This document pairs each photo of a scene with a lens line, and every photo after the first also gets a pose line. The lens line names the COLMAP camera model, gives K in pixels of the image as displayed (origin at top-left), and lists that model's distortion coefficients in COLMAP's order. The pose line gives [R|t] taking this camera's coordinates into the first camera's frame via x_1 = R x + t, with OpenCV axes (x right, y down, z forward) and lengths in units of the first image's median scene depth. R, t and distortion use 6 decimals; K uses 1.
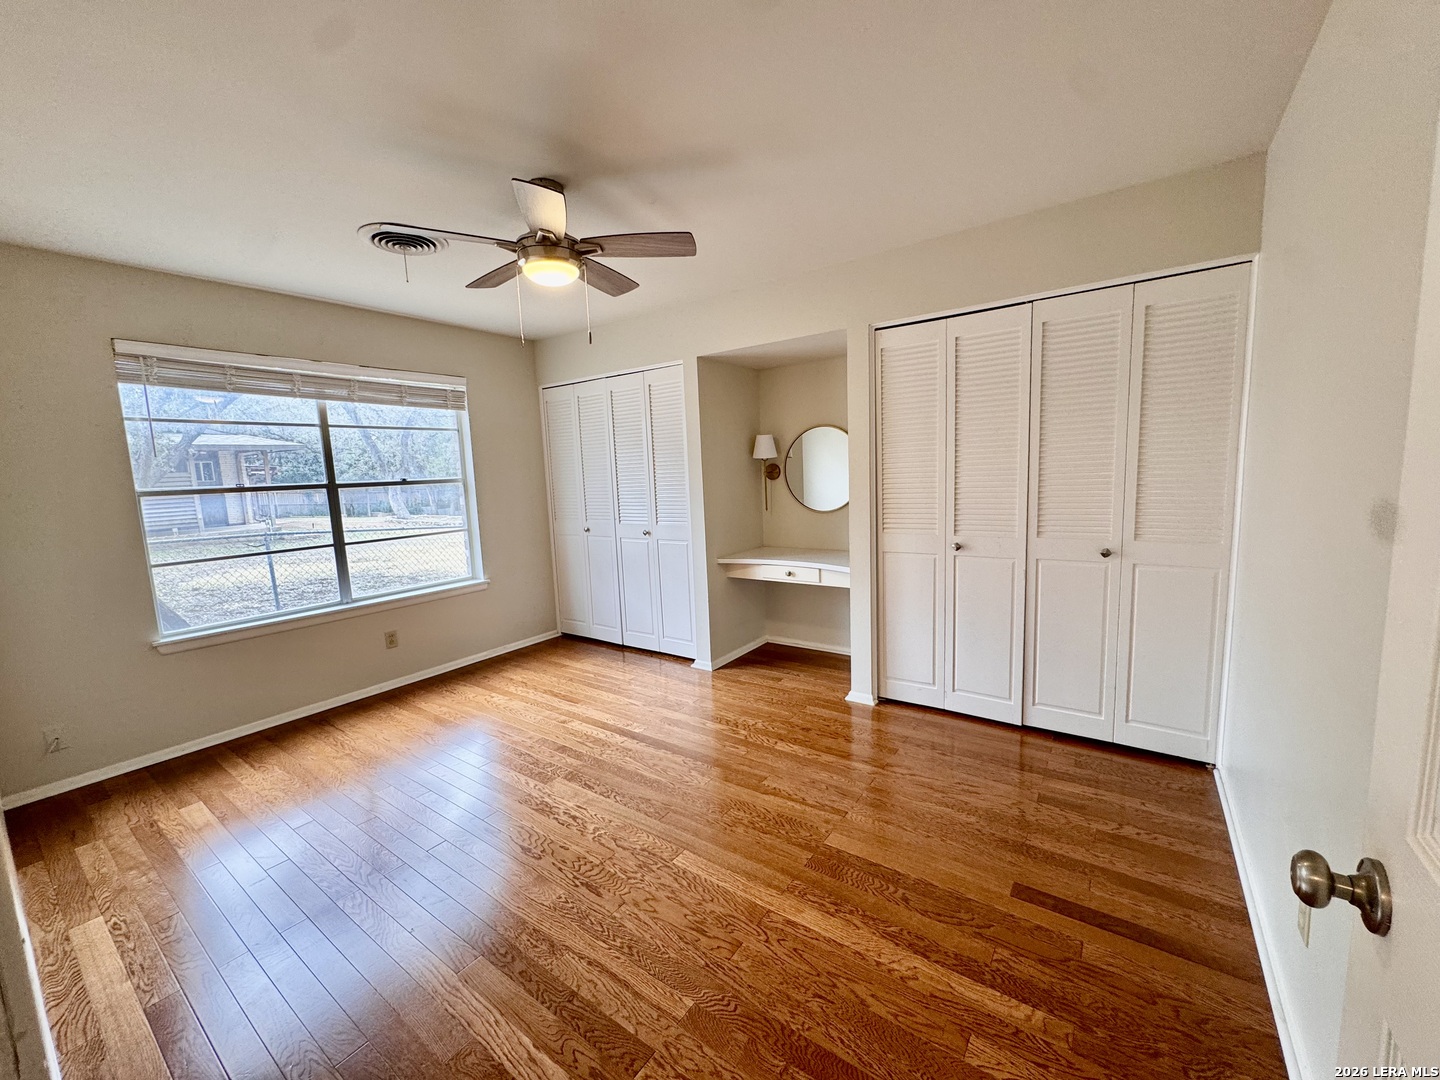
lens RADIAL K [[574.5, 0, 720.0], [0, 574.5, 540.0], [0, 0, 1]] dist [-0.001371, -0.000050]
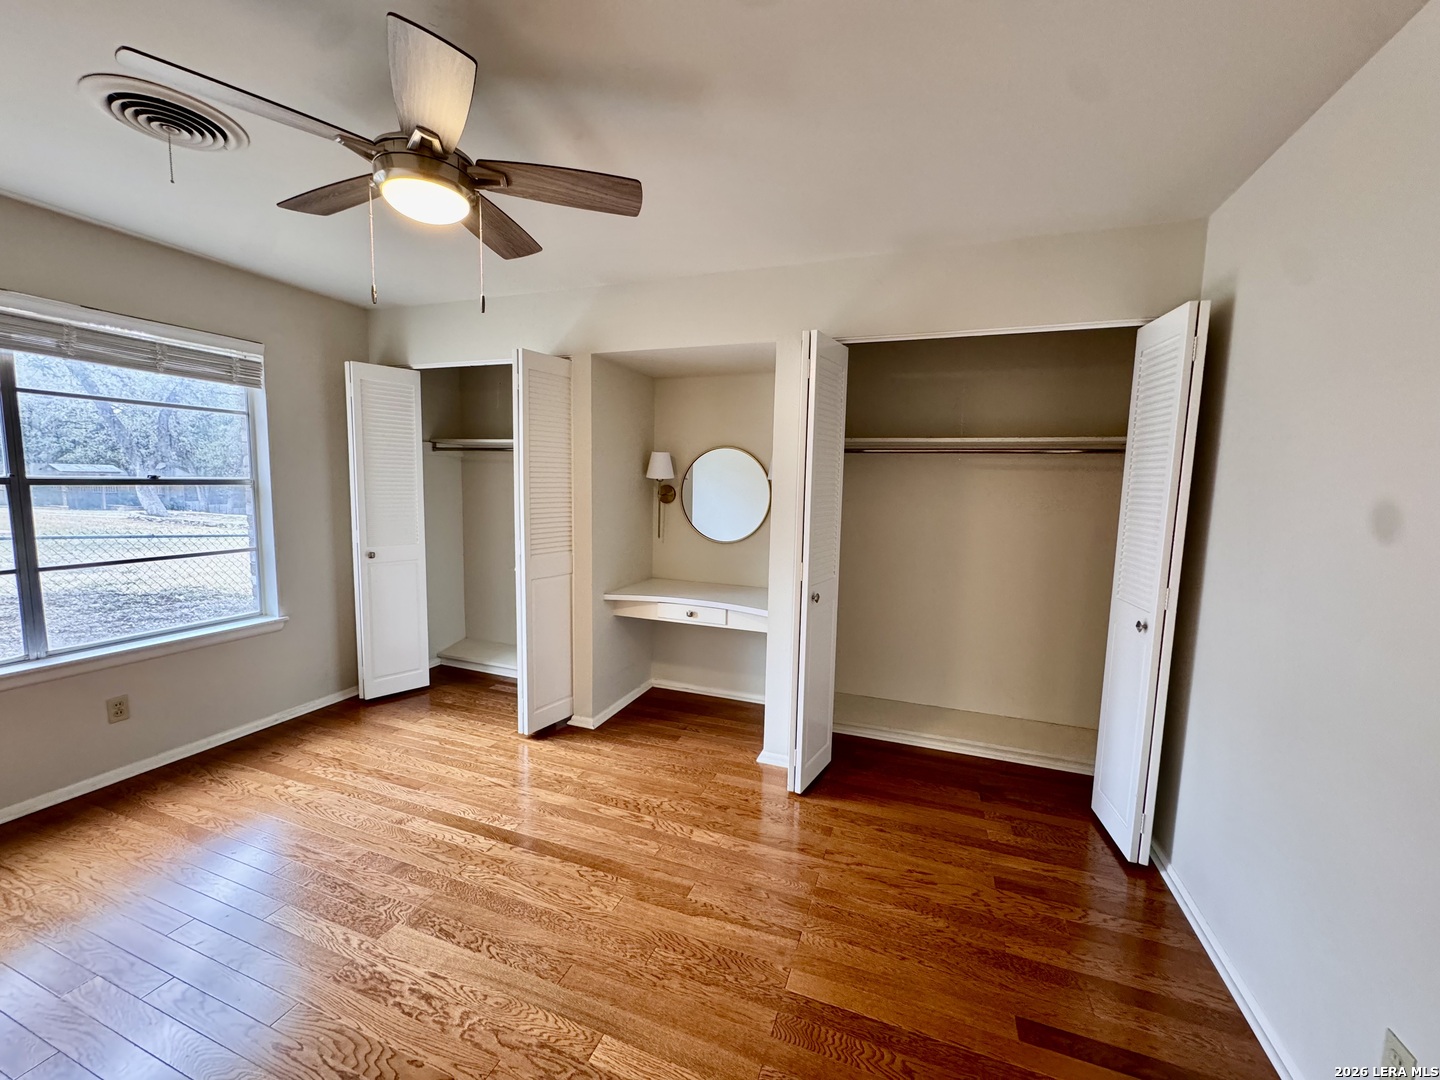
lens RADIAL K [[574.5, 0, 720.0], [0, 574.5, 540.0], [0, 0, 1]] dist [-0.001371, -0.000050]
pose [[0.962471, 0.034560, 0.269174, -0.095806], [-0.028647, 0.999255, -0.025865, -0.040448], [-0.269868, 0.017183, 0.962744, 0.189723]]
